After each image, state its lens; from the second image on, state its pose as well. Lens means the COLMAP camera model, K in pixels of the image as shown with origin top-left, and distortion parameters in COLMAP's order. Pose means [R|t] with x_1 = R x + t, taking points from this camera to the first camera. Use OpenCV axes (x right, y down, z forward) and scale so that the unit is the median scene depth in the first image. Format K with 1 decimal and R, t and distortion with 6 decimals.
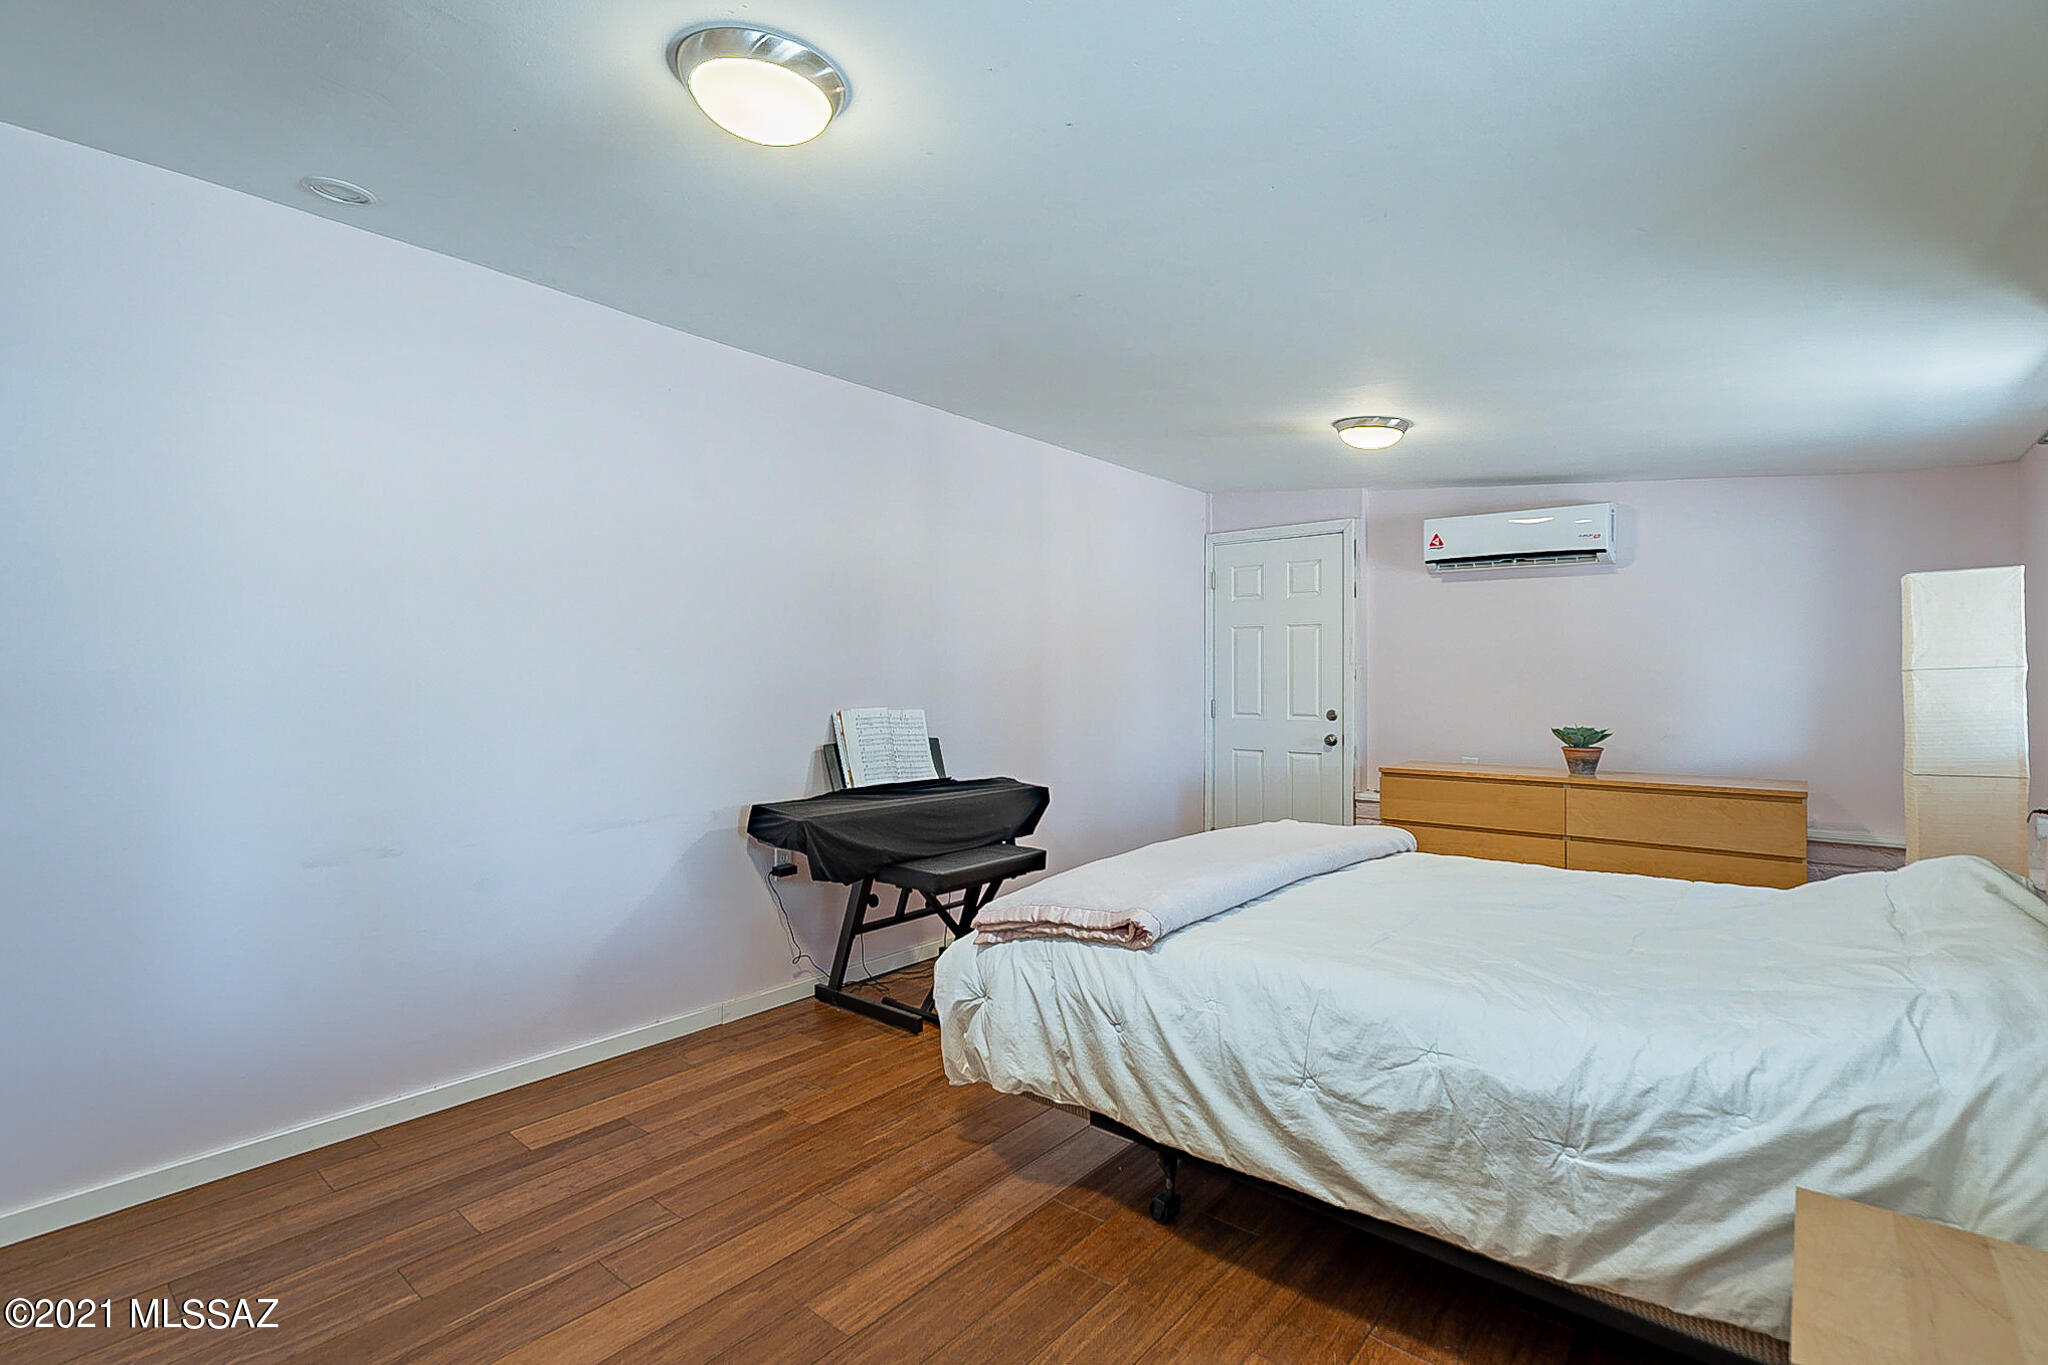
lens RADIAL K [[938.9, 0, 1019.1], [0, 938.9, 682.4], [0, 0, 1]] dist [0.000287, 0.001311]
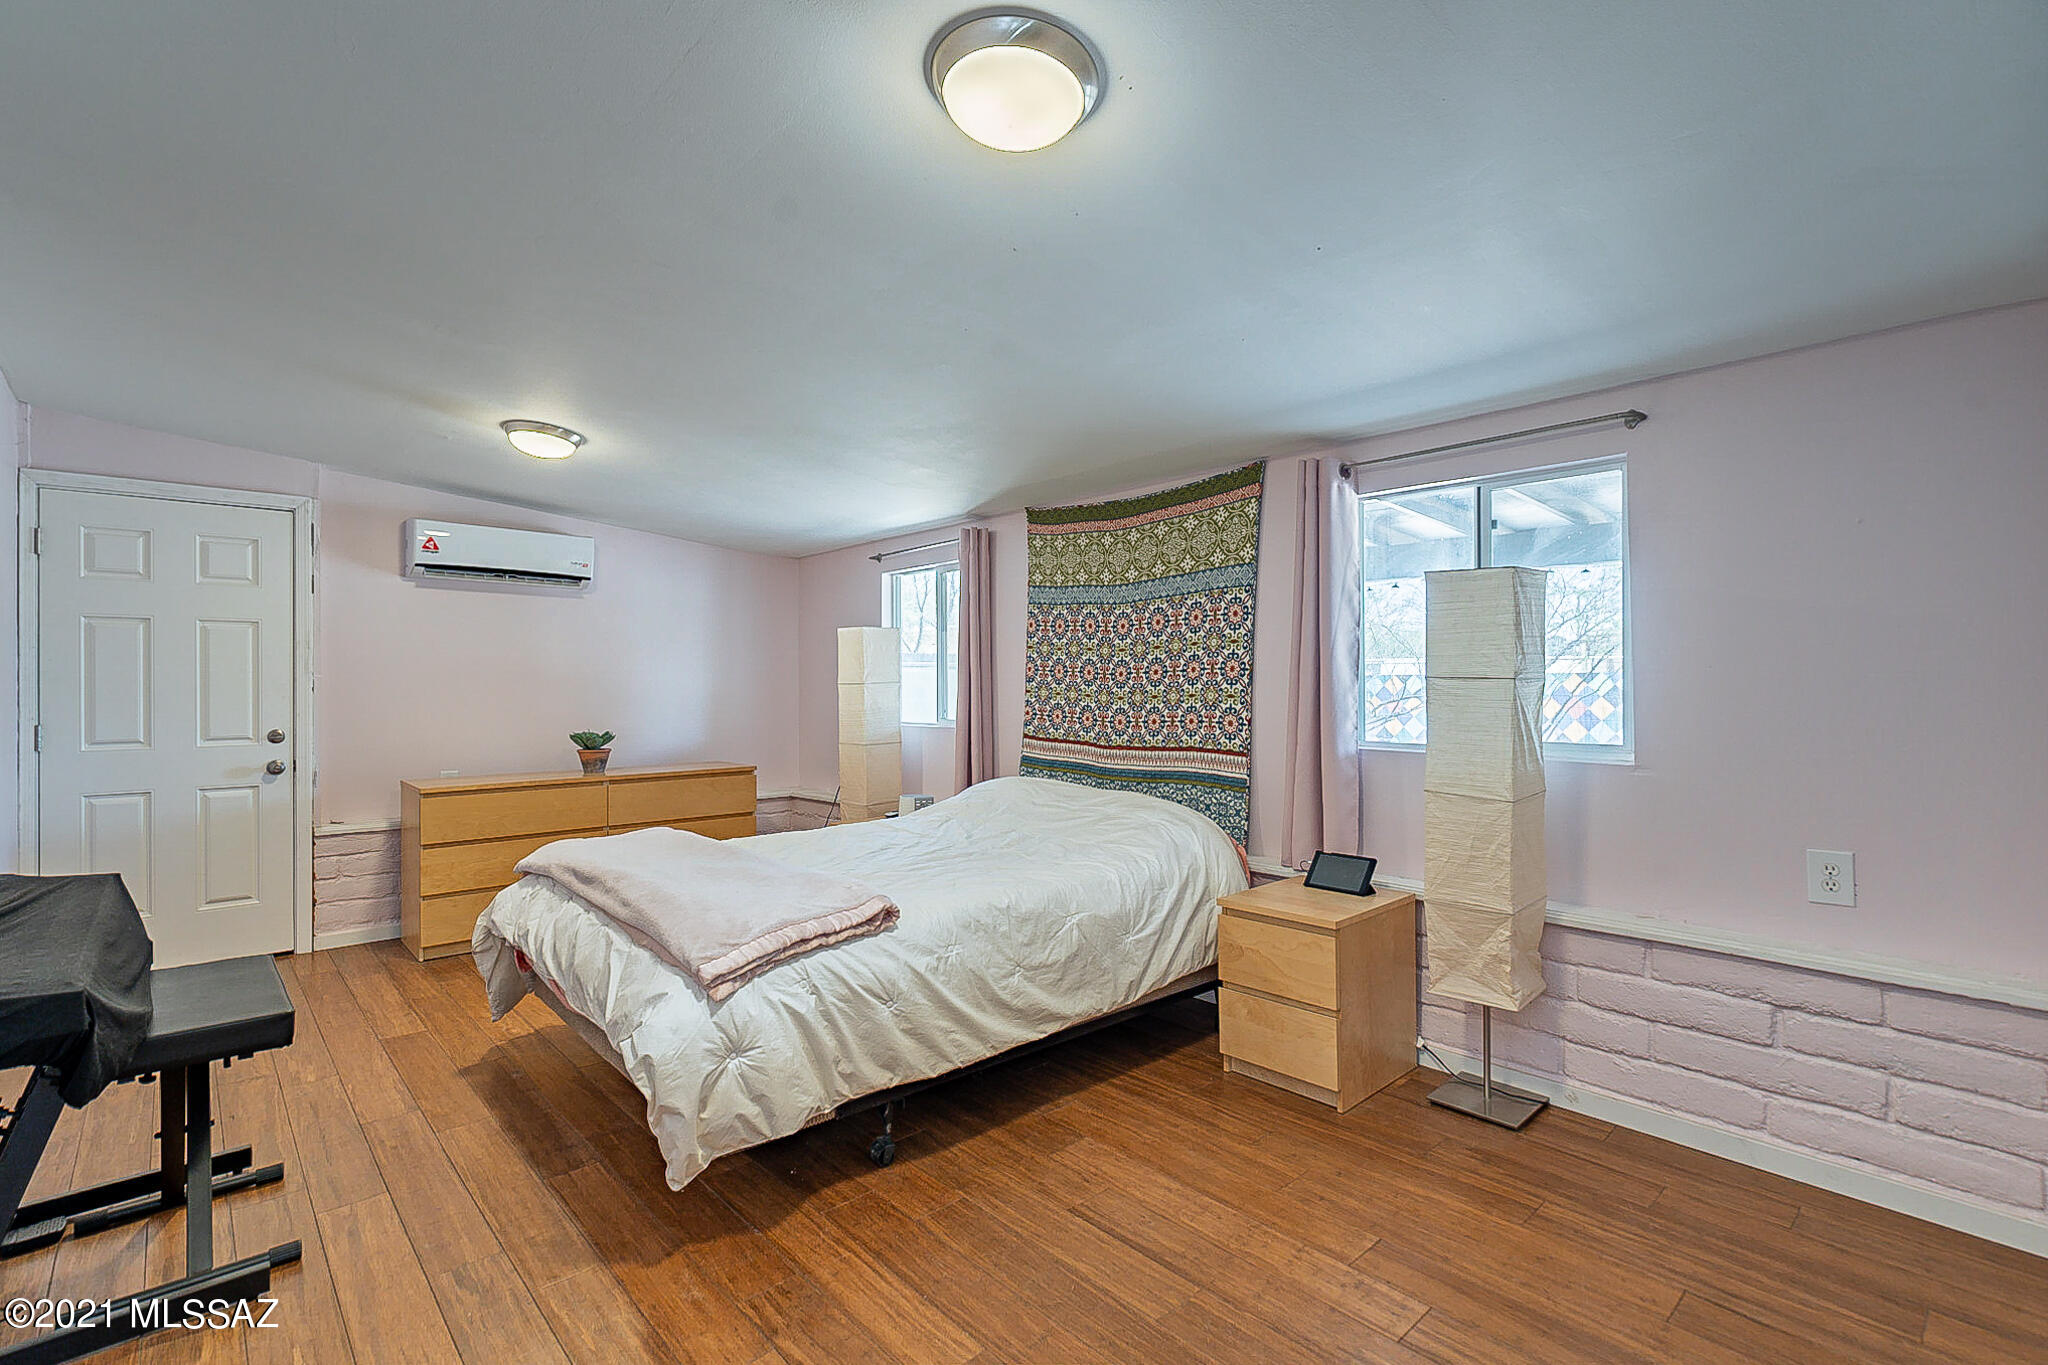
lens RADIAL K [[938.9, 0, 1019.1], [0, 938.9, 682.4], [0, 0, 1]] dist [0.000287, 0.001311]
pose [[0.142577, 0.002743, 0.989780, -0.963623], [0.006899, 0.999969, -0.003765, -0.010278], [-0.989760, 0.007365, 0.142554, 0.671500]]
